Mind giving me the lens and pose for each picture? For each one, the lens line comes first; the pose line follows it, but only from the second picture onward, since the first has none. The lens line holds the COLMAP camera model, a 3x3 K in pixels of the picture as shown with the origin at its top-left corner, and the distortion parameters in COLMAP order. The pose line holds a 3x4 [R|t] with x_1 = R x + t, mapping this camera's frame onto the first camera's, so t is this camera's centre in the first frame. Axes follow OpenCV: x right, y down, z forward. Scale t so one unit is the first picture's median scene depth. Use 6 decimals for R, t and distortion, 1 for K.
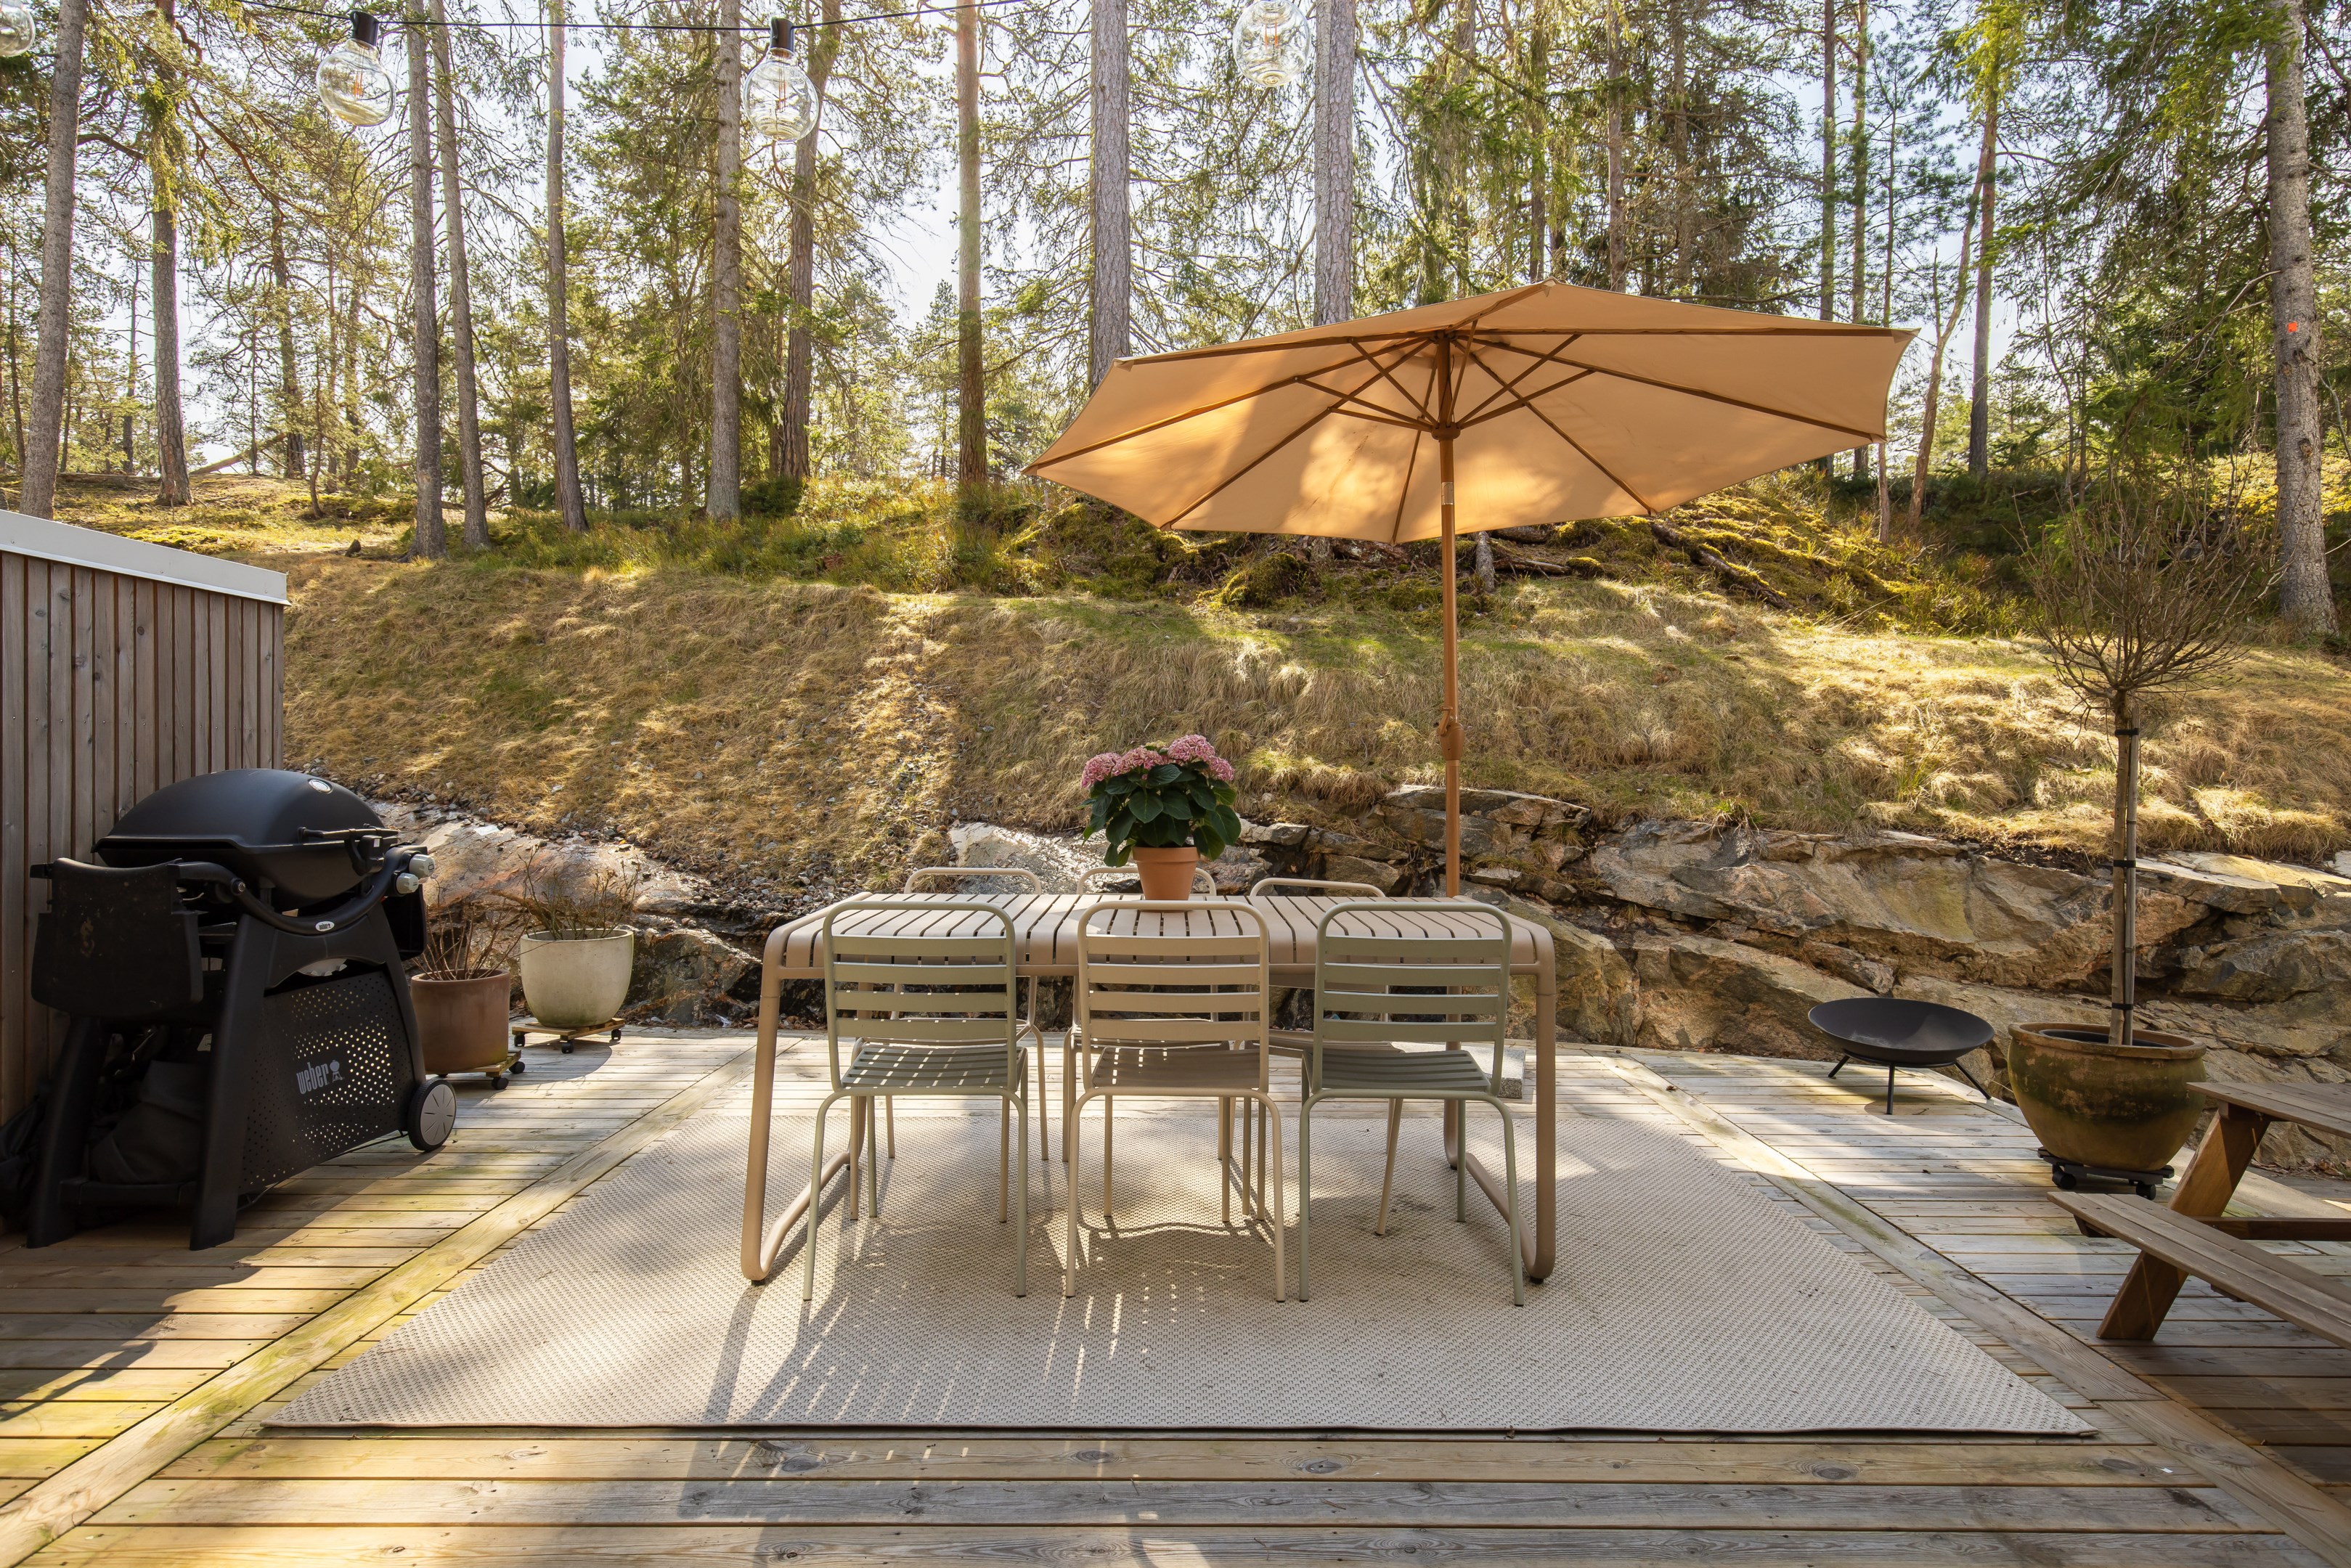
lens RADIAL K [[1315.3, 0, 1175.0], [0, 1315.3, 764.1], [0, 0, 1]] dist [0.016826, -0.000378]
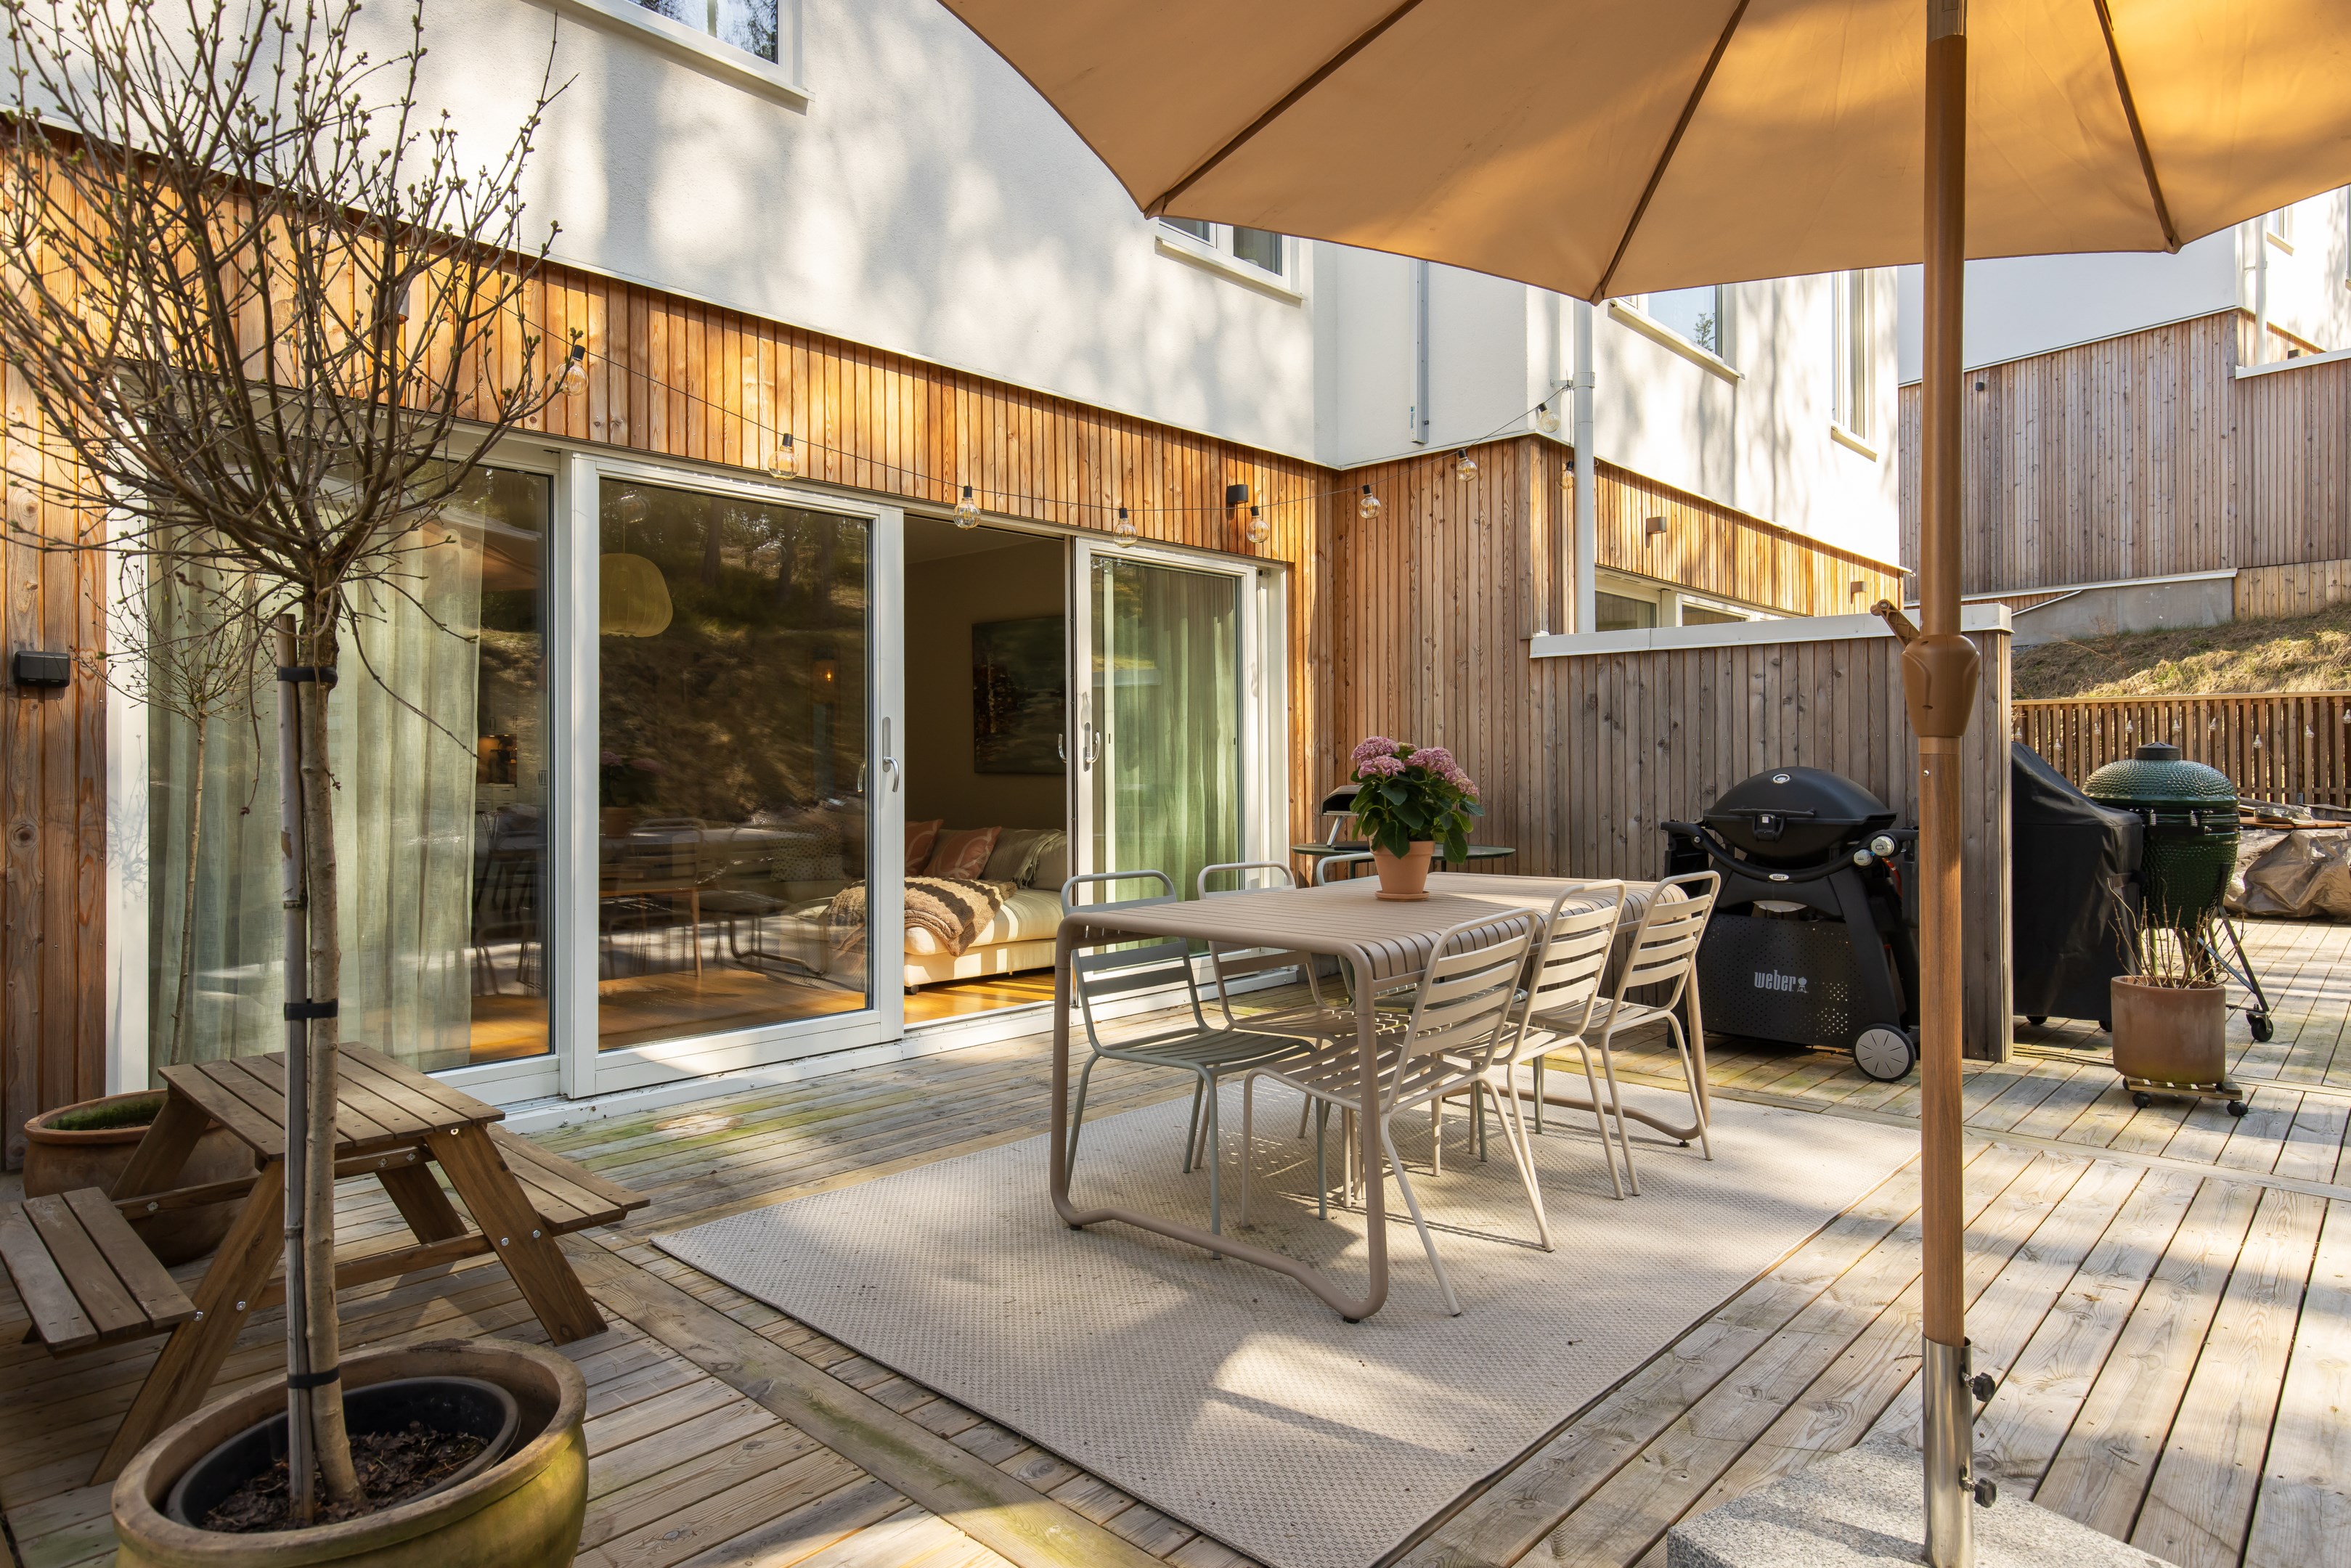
lens RADIAL K [[1315.3, 0, 1175.0], [0, 1315.3, 764.1], [0, 0, 1]] dist [0.016826, -0.000378]
pose [[-0.682638, -0.003518, -0.730748, 0.538877], [0.004437, 0.999950, -0.008959, 0.006911], [0.730743, -0.009358, -0.682589, 0.973605]]
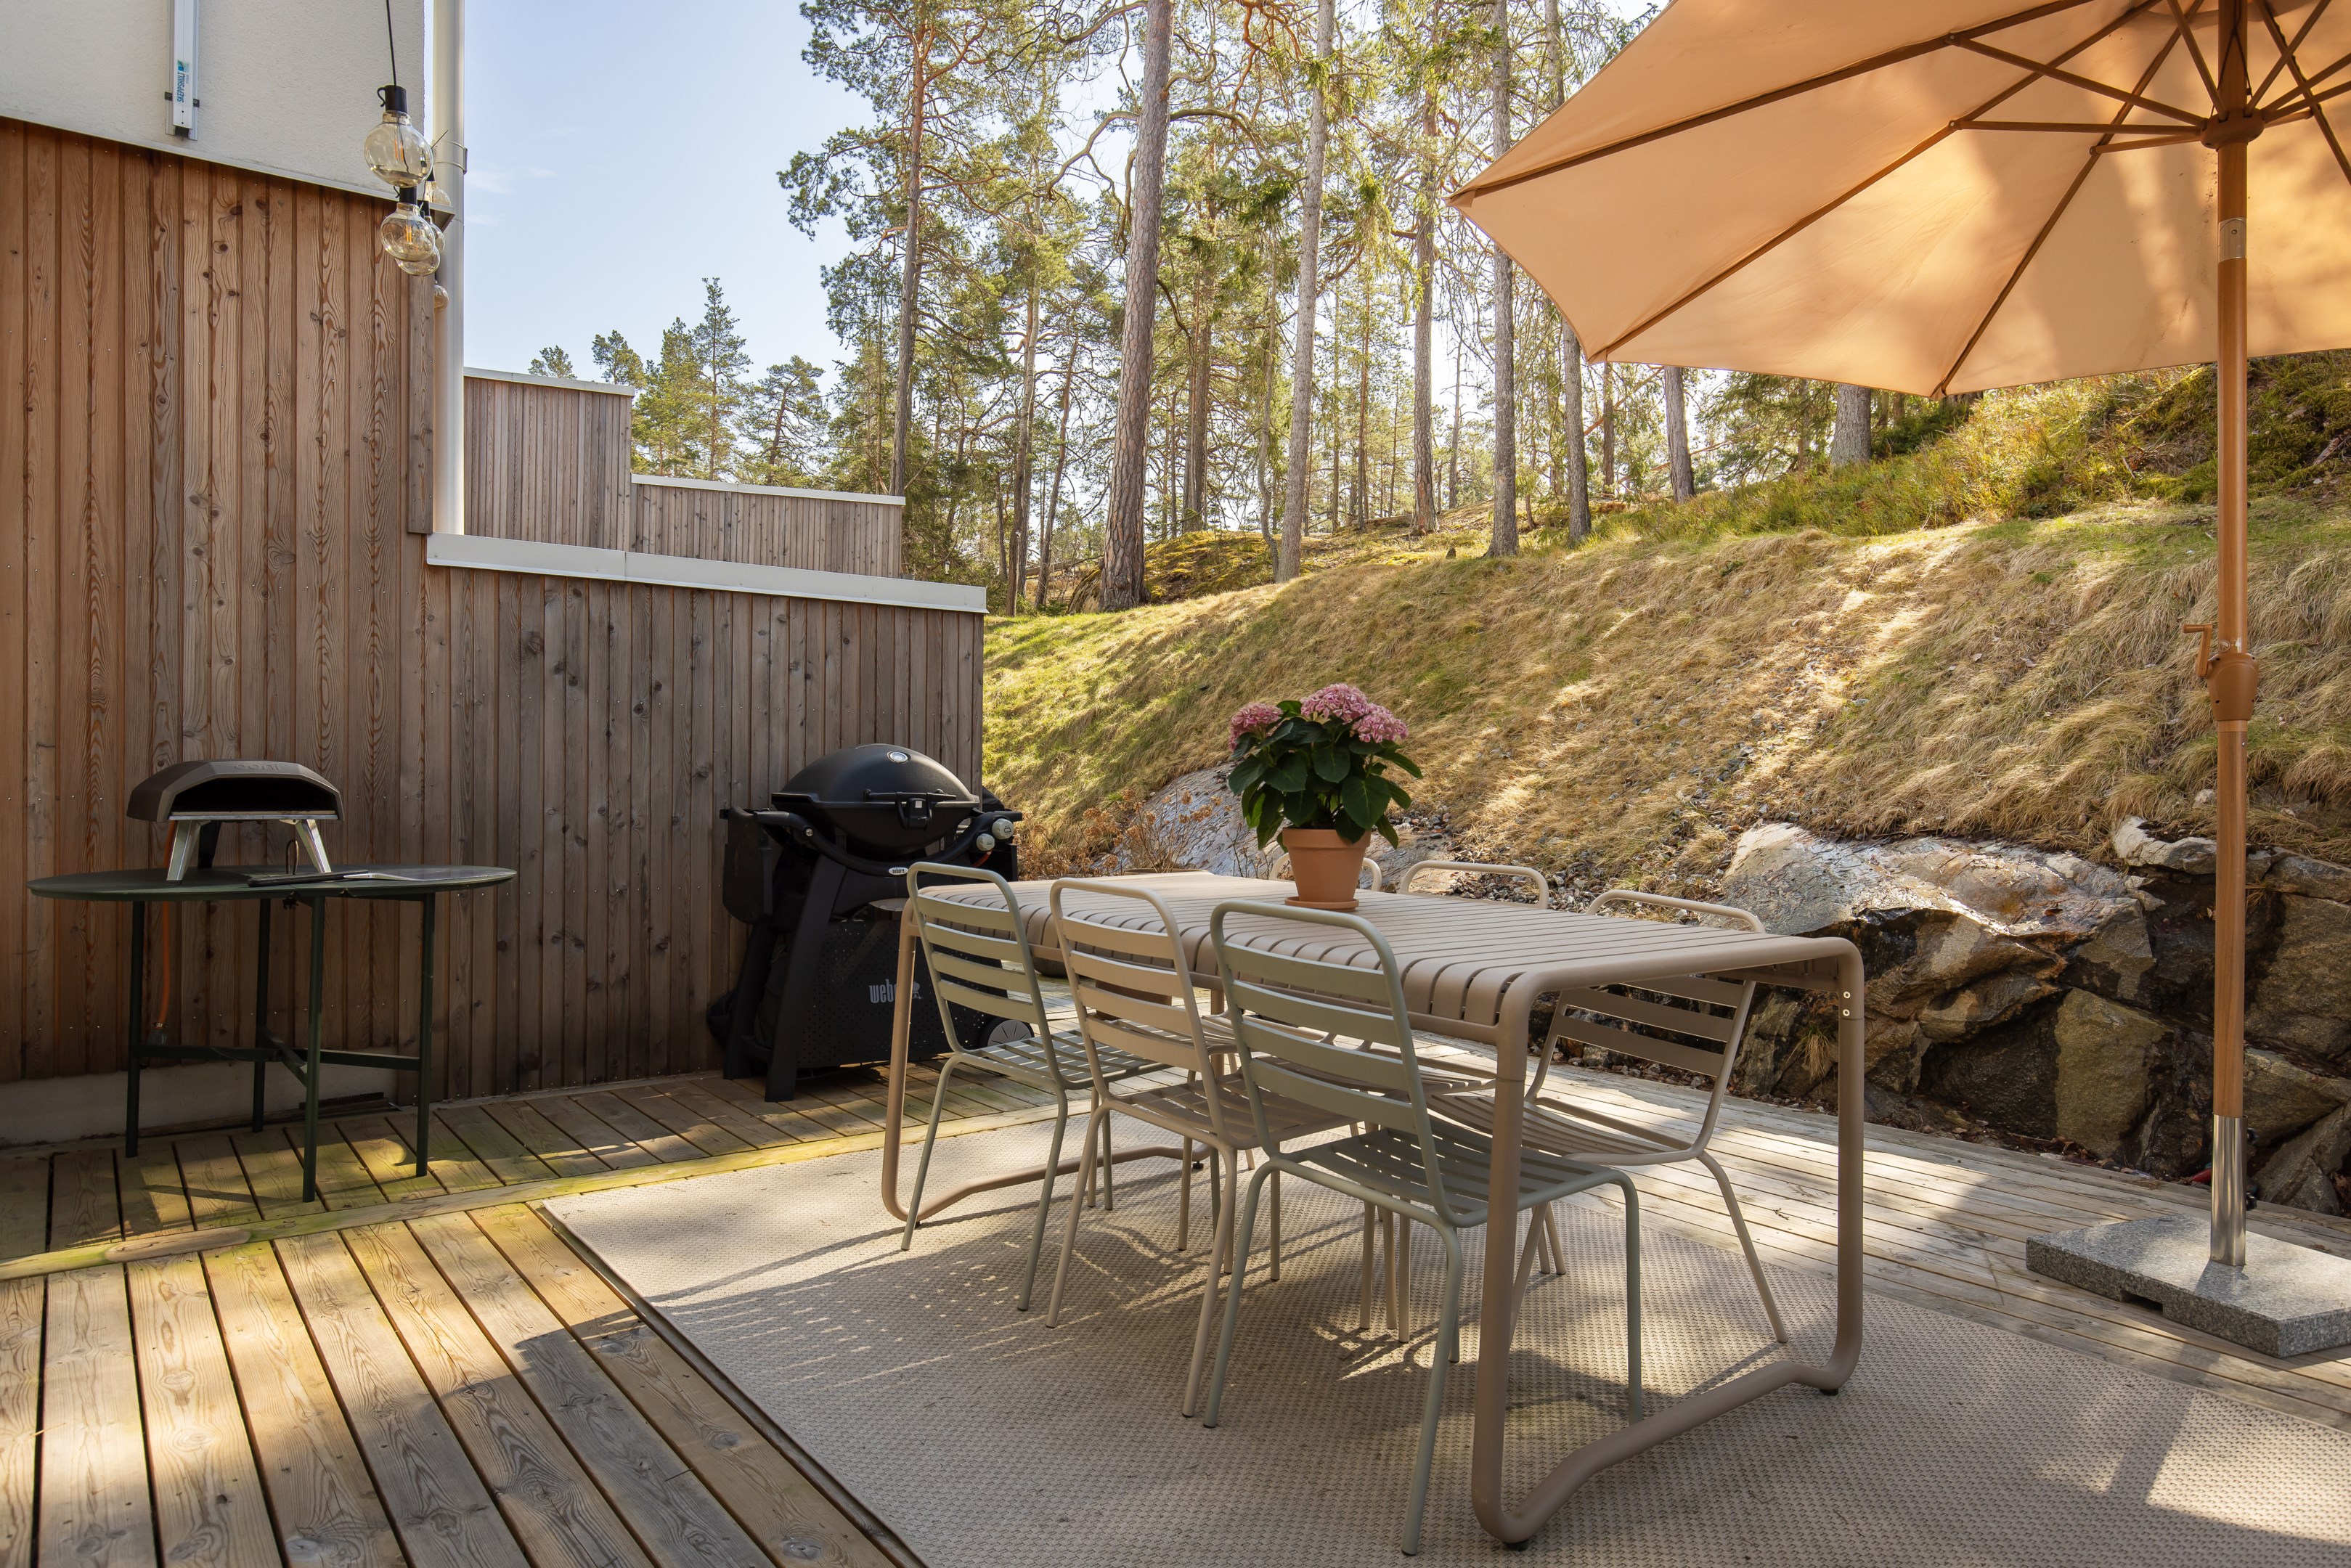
lens RADIAL K [[1438.0, 0, 1175.5], [0, 1438.0, 784.0], [0, 0, 1]] dist [-0.005484, -0.001364]
pose [[0.616154, 0.011630, -0.787540, 0.371431], [-0.004064, 0.999925, 0.011586, 0.016444], [0.787615, -0.003938, 0.616154, 0.247222]]
